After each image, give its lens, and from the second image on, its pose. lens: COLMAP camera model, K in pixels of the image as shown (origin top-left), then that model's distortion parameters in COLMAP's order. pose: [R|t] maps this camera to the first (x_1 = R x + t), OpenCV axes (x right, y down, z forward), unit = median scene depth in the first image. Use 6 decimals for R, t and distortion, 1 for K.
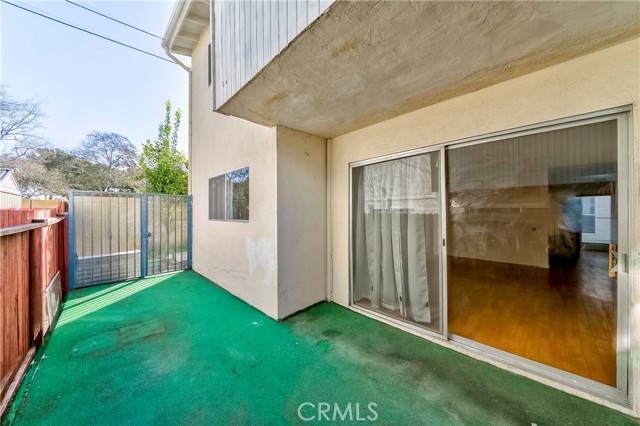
lens RADIAL K [[222.1, 0, 322.7], [0, 222.1, 216.3], [0, 0, 1]] dist [0.001416, 0.000055]
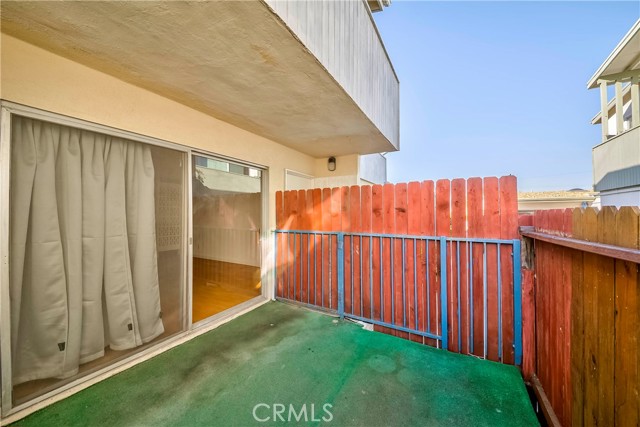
lens RADIAL K [[222.1, 0, 322.6], [0, 222.1, 212.6], [0, 0, 1]] dist [0.001416, 0.000055]
pose [[-0.247351, 0.011270, 0.968860, -0.680370], [0.007861, 0.999923, -0.009625, -0.000974], [-0.968894, 0.005235, -0.247420, 0.696115]]
